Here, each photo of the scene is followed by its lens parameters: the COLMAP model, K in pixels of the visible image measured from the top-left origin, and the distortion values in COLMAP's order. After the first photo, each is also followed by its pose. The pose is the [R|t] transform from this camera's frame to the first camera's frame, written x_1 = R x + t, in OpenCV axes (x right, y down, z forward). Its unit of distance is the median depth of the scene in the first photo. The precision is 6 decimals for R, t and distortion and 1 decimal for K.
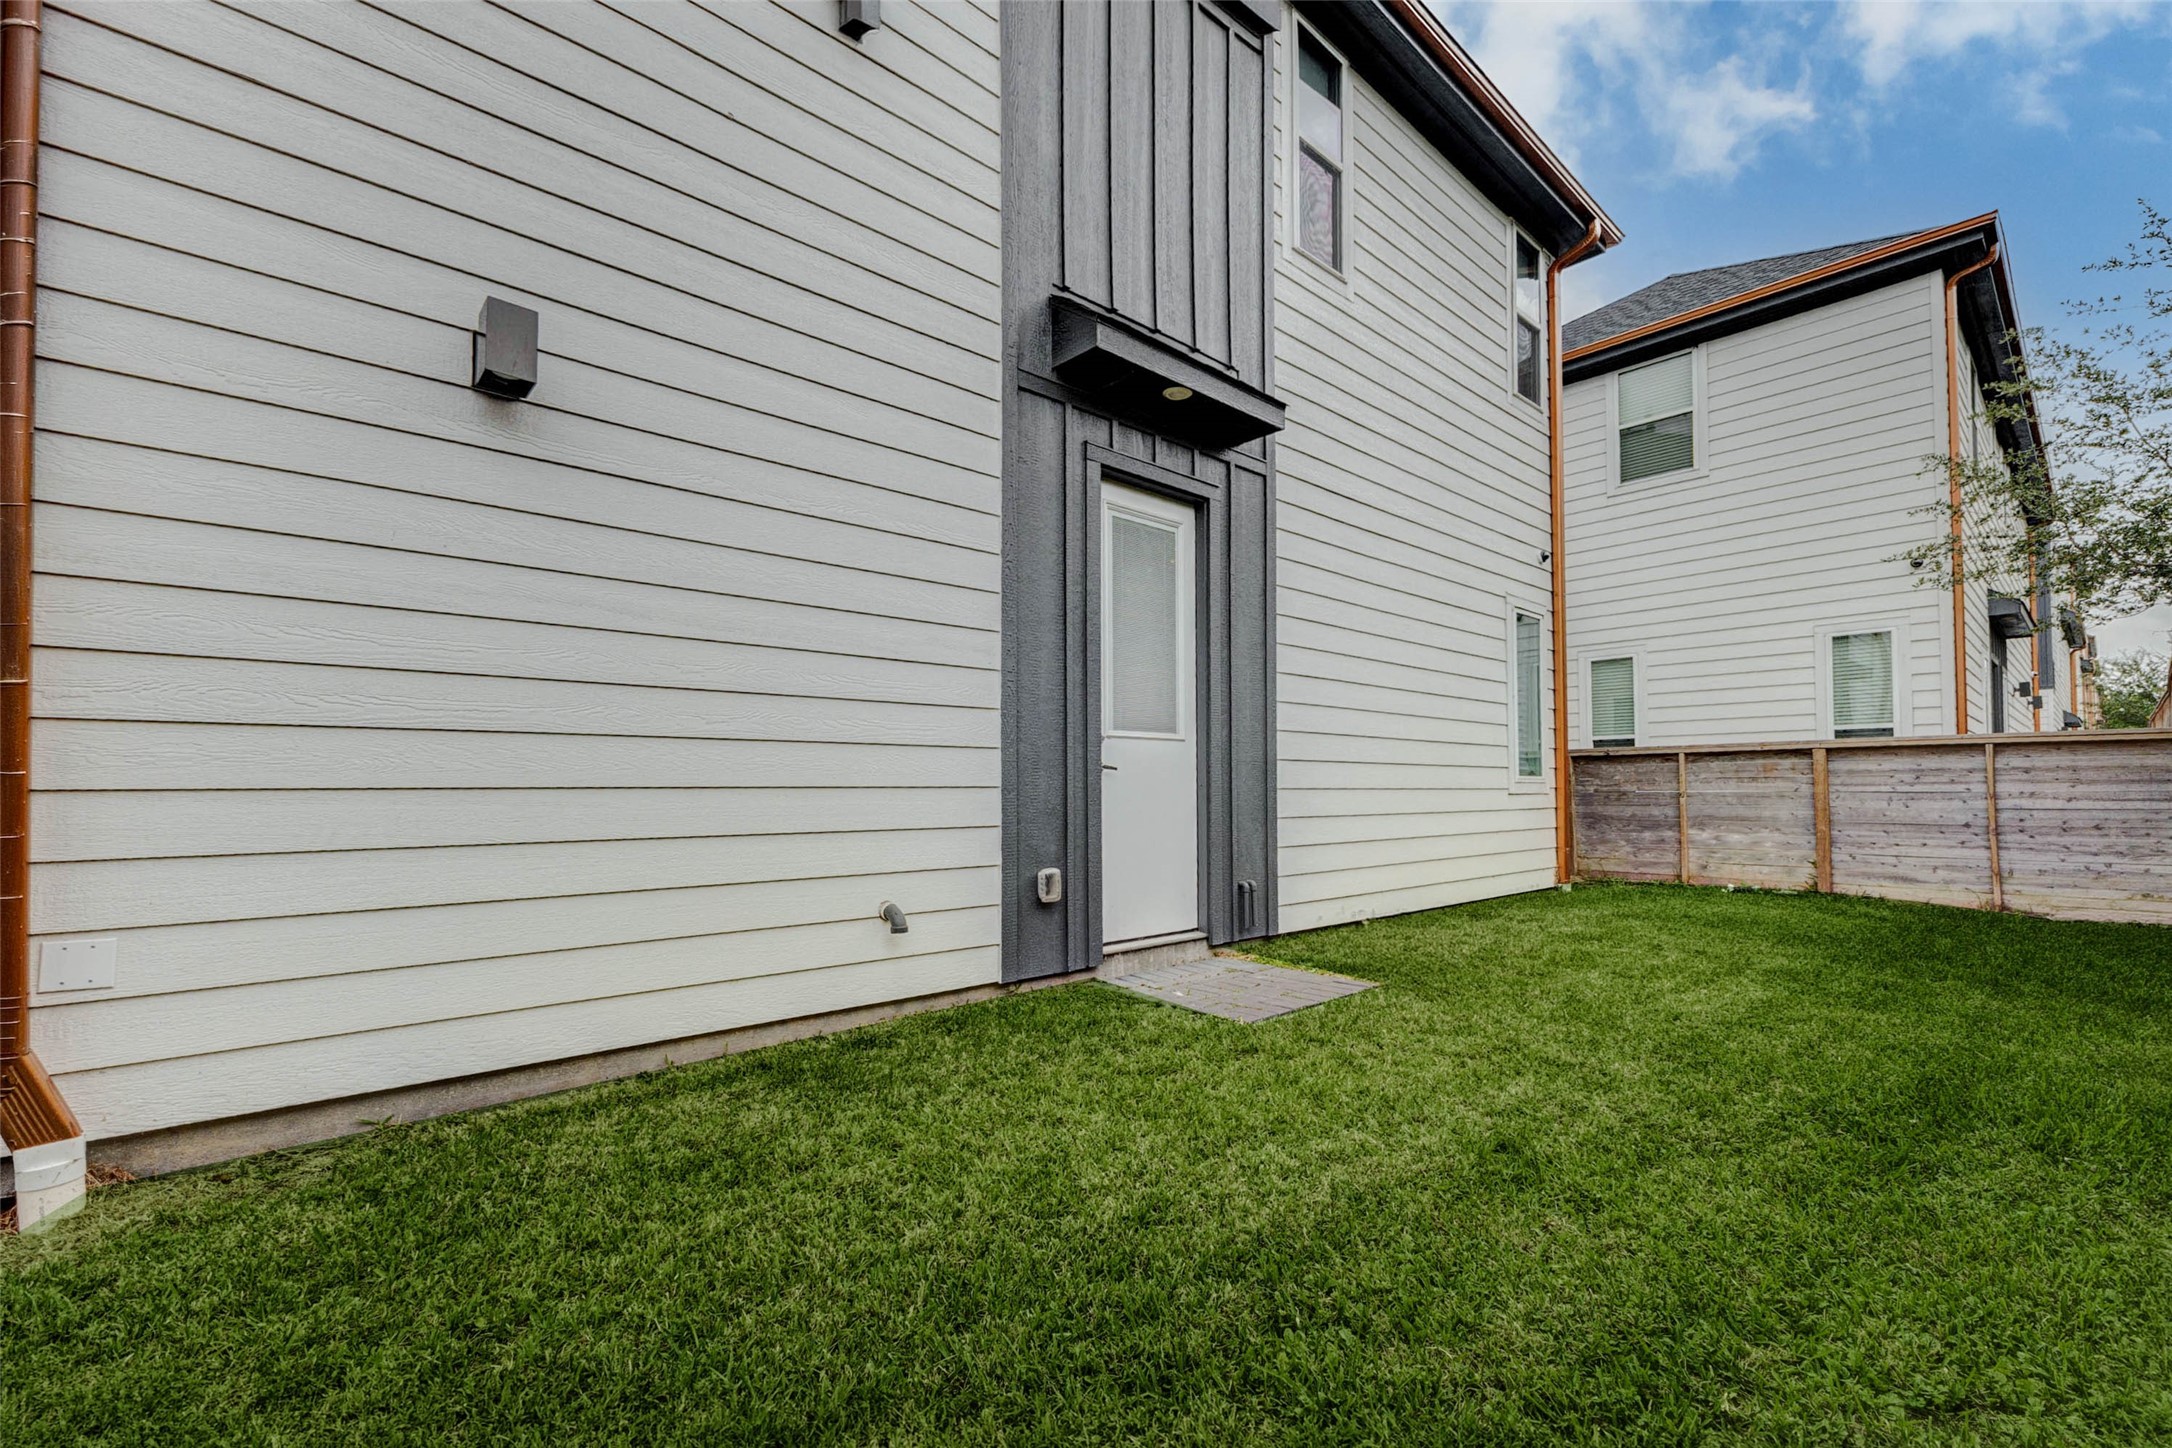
lens RADIAL K [[958.5, 0, 1190.0], [0, 958.5, 773.4], [0, 0, 1]] dist [0.006852, -0.001385]
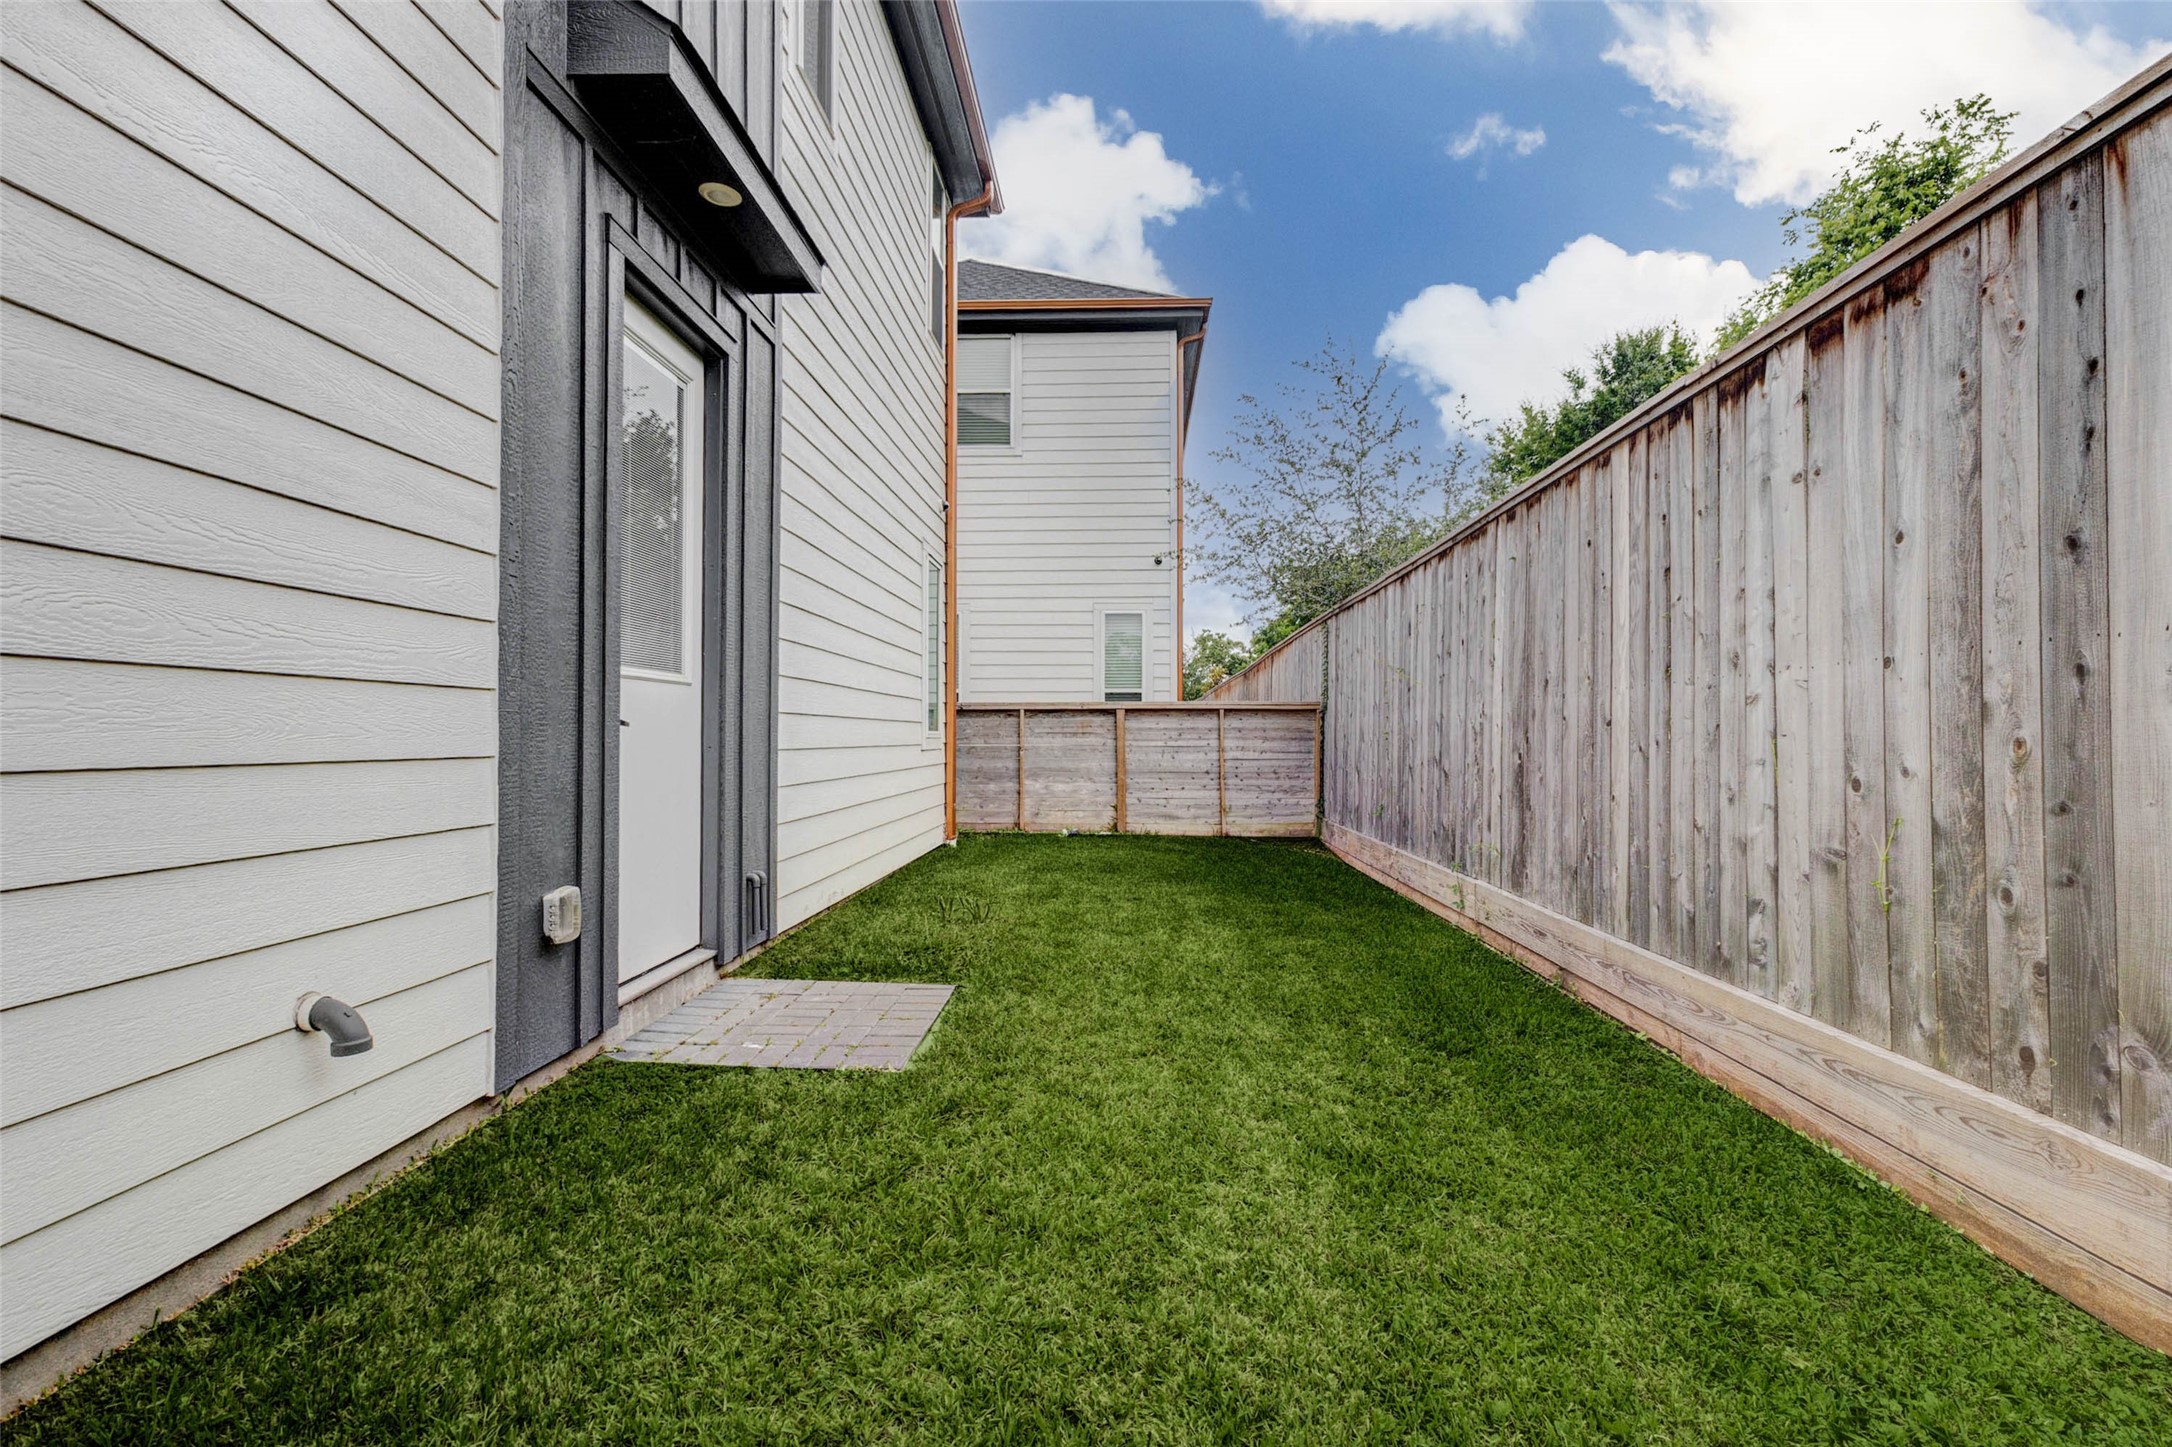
lens RADIAL K [[958.5, 0, 1085.9], [0, 958.5, 723.2], [0, 0, 1]] dist [0.006852, -0.001385]
pose [[0.739744, 0.015074, 0.672720, -0.250714], [-0.019006, 0.999818, -0.001504, -0.009242], [-0.672620, -0.011674, 0.739896, 0.255538]]
